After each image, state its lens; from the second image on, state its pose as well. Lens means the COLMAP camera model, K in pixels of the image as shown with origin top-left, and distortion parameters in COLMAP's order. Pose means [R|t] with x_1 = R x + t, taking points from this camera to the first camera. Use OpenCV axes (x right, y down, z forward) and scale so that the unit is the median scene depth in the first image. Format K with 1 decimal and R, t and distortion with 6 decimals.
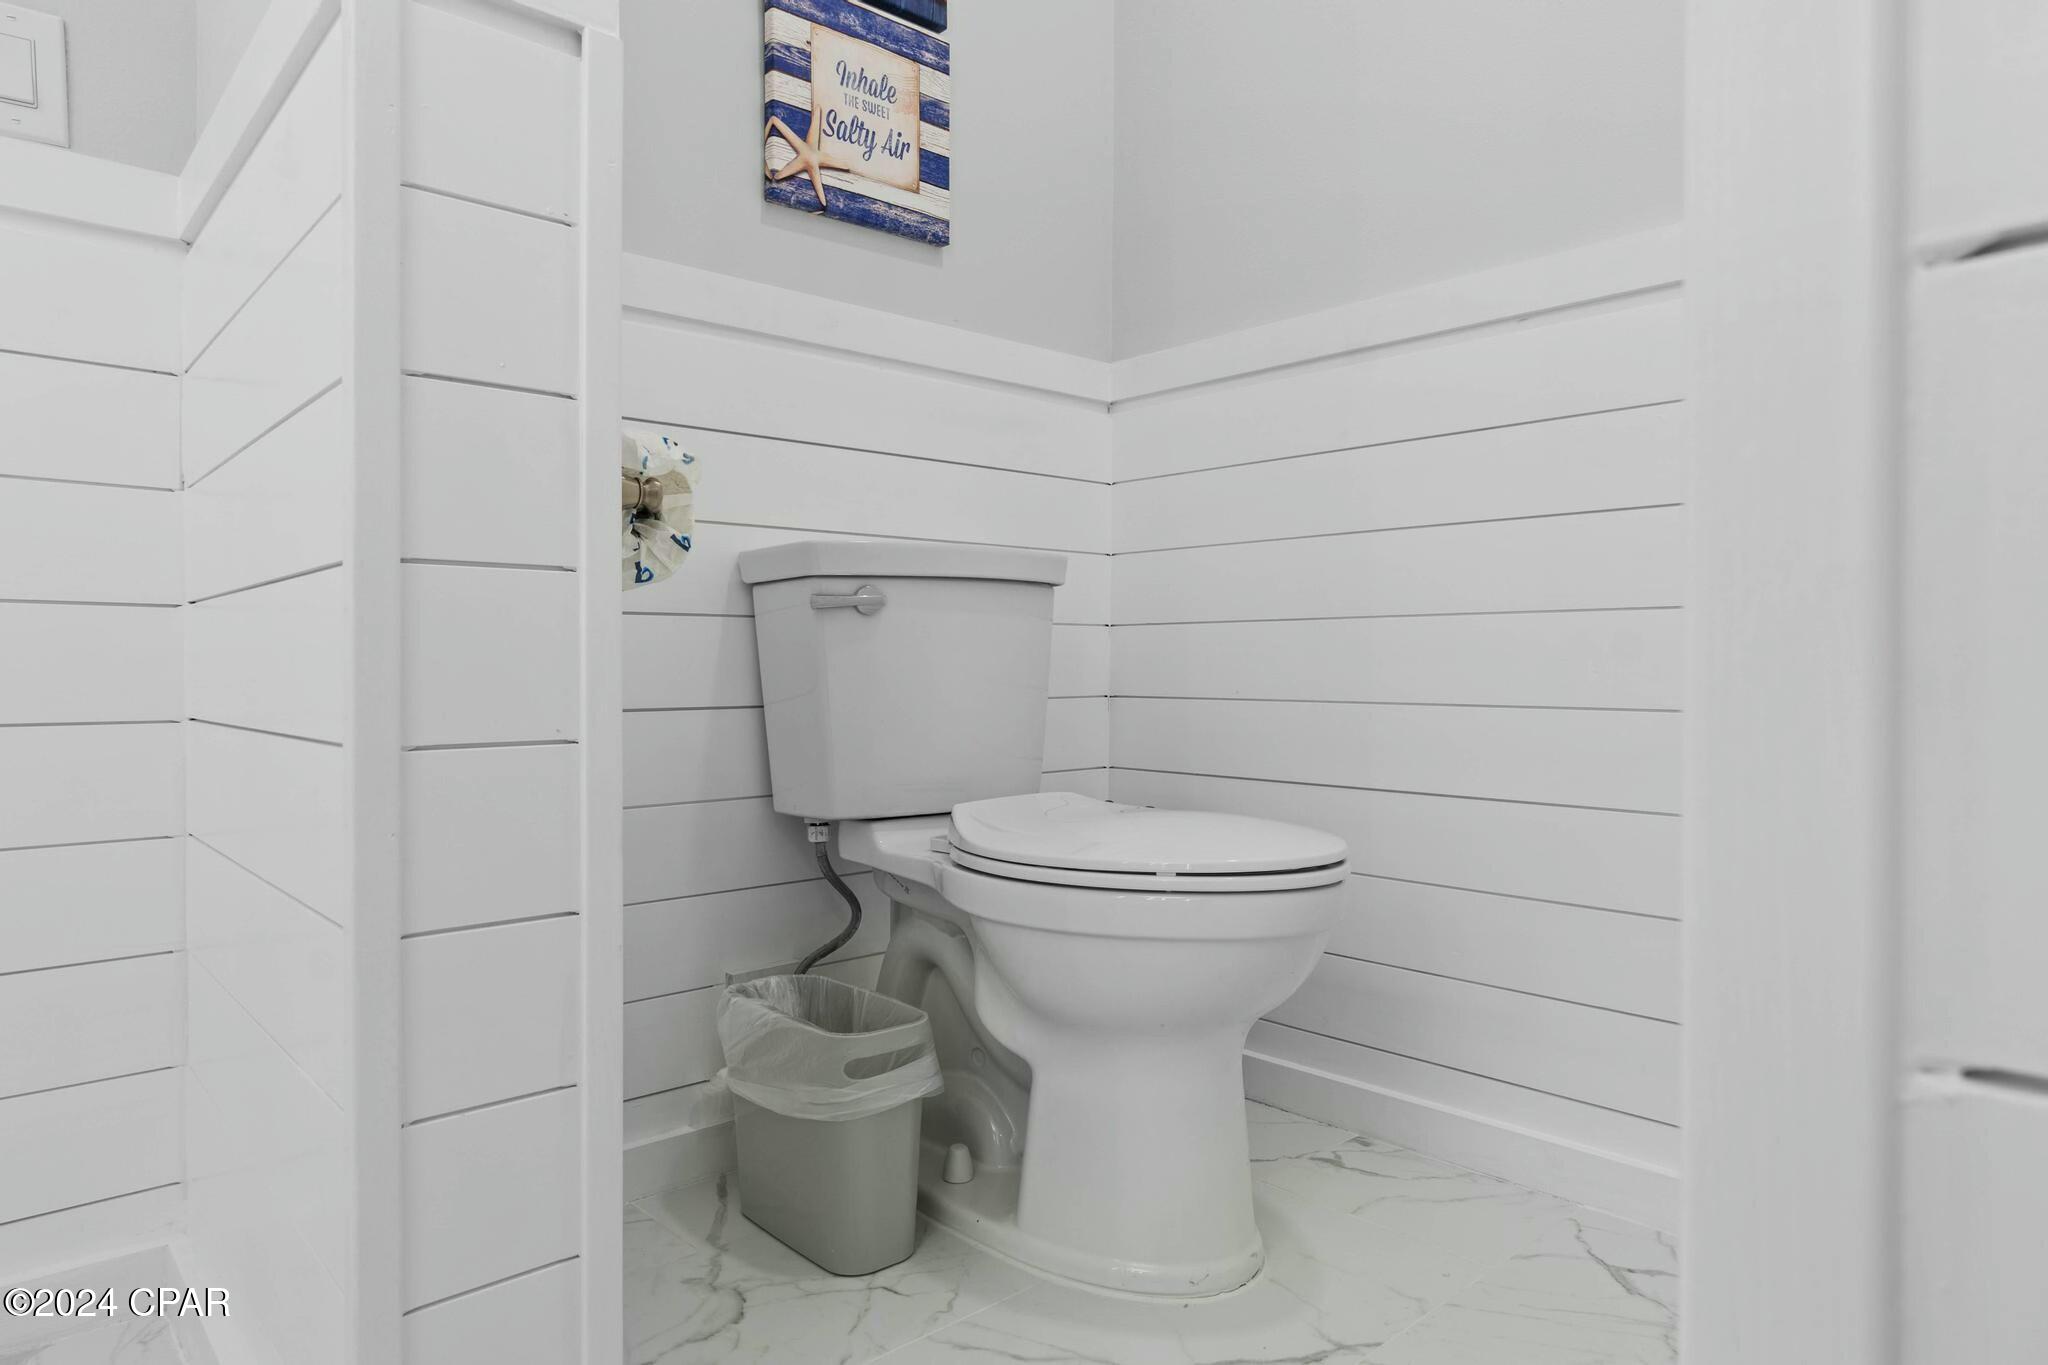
lens RADIAL K [[1233.1, 0, 1010.9], [0, 1233.1, 685.5], [0, 0, 1]] dist [-0.001009, -0.001256]
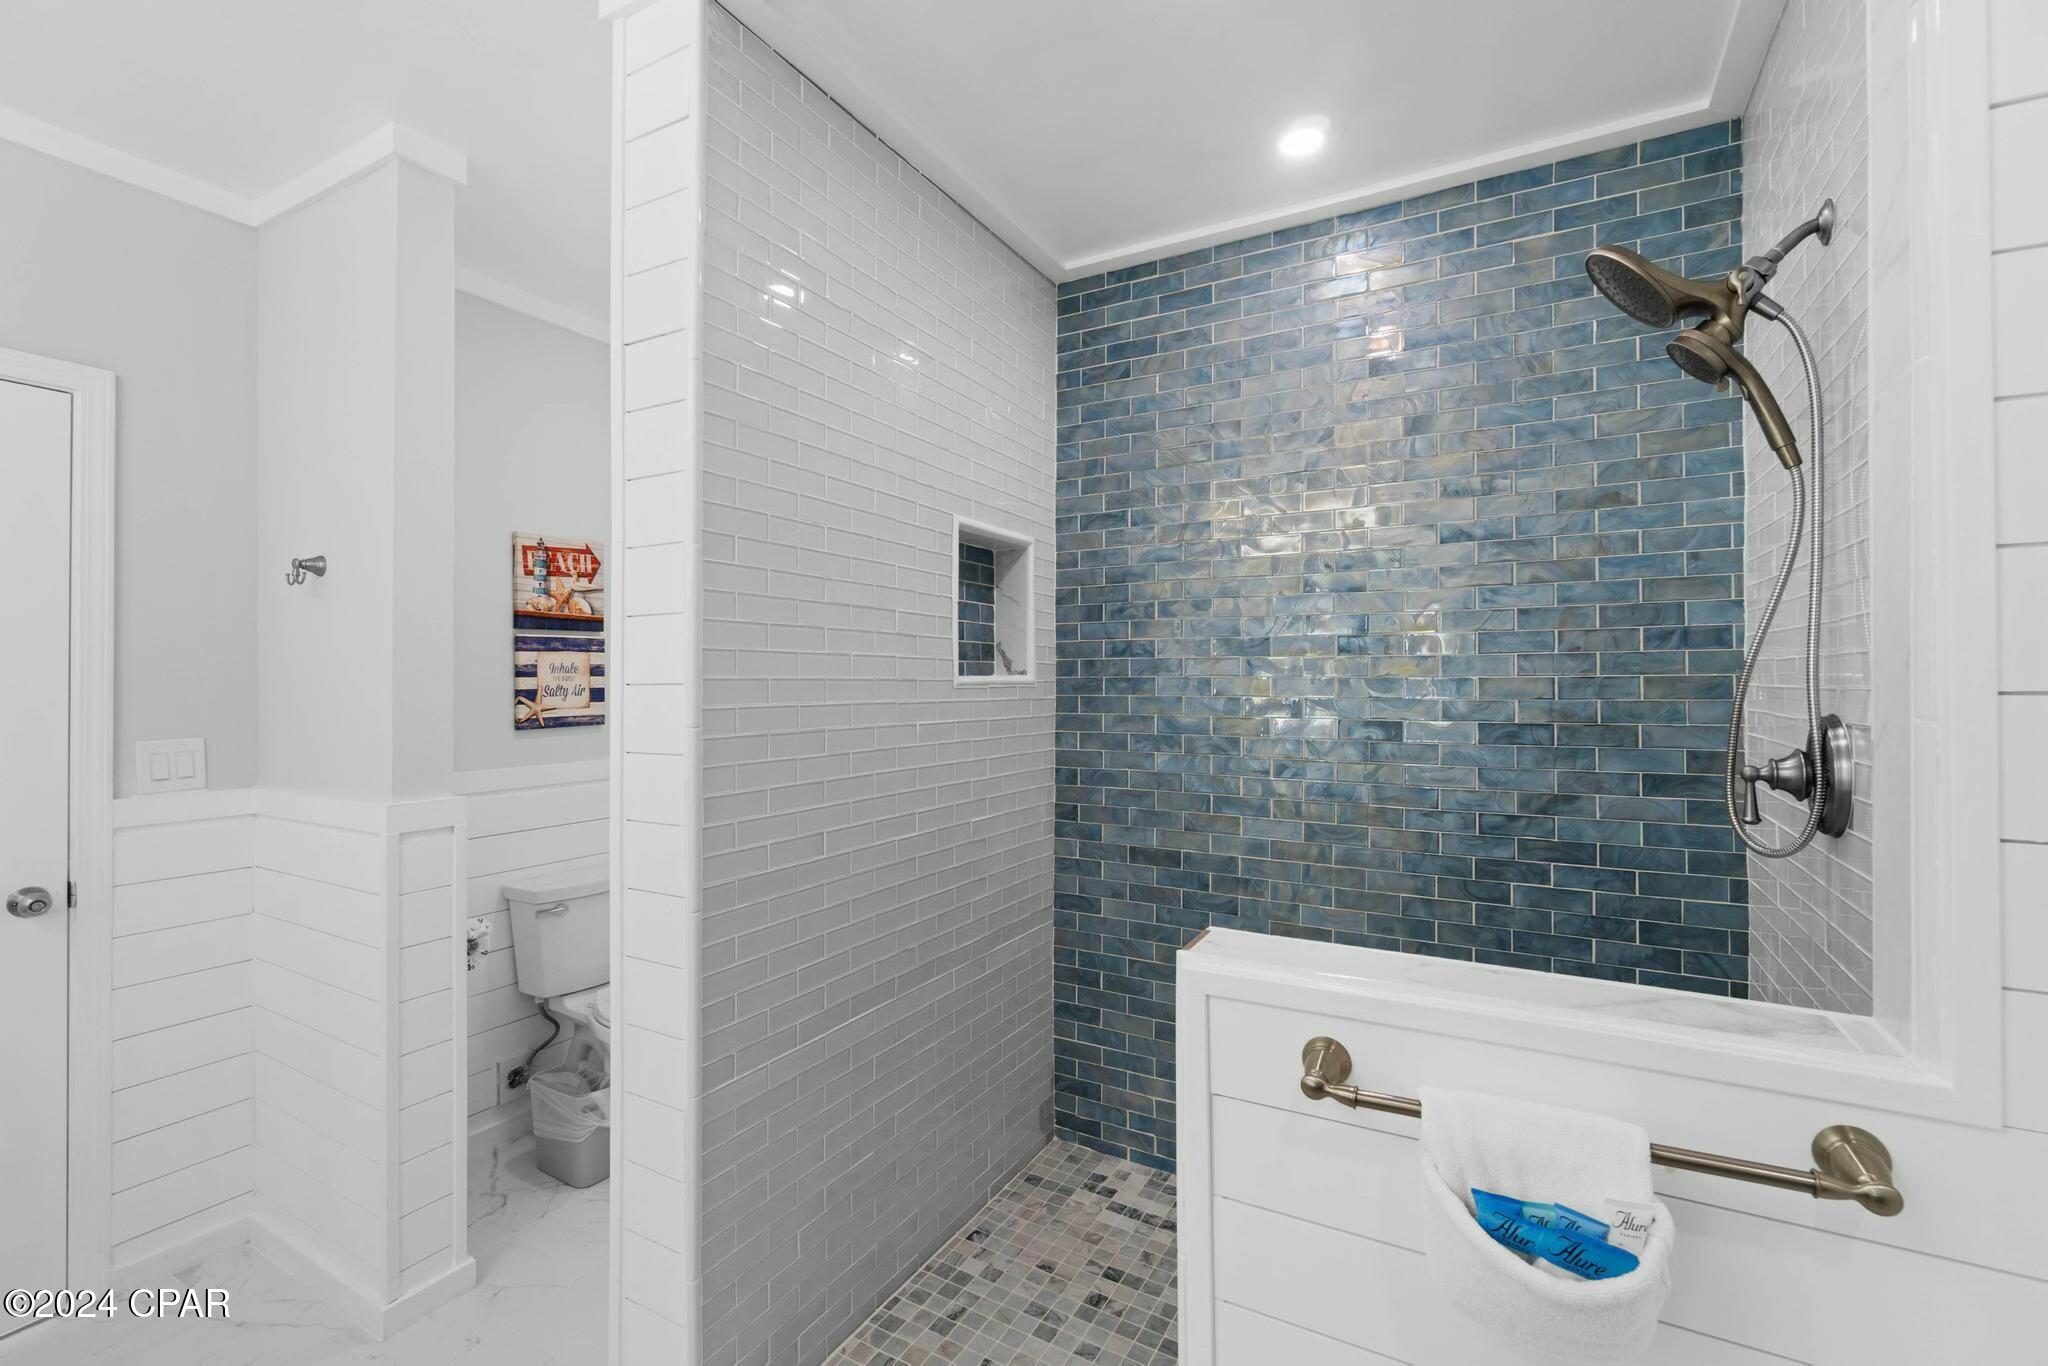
lens RADIAL K [[905.2, 0, 1013.7], [0, 905.2, 684.5], [0, 0, 1]] dist [-0.001174, -0.000134]
pose [[0.952749, -0.000785, 0.303757, 0.182477], [0.006485, 0.999821, -0.017757, -0.439833], [-0.303689, 0.018888, 0.952584, -0.936713]]
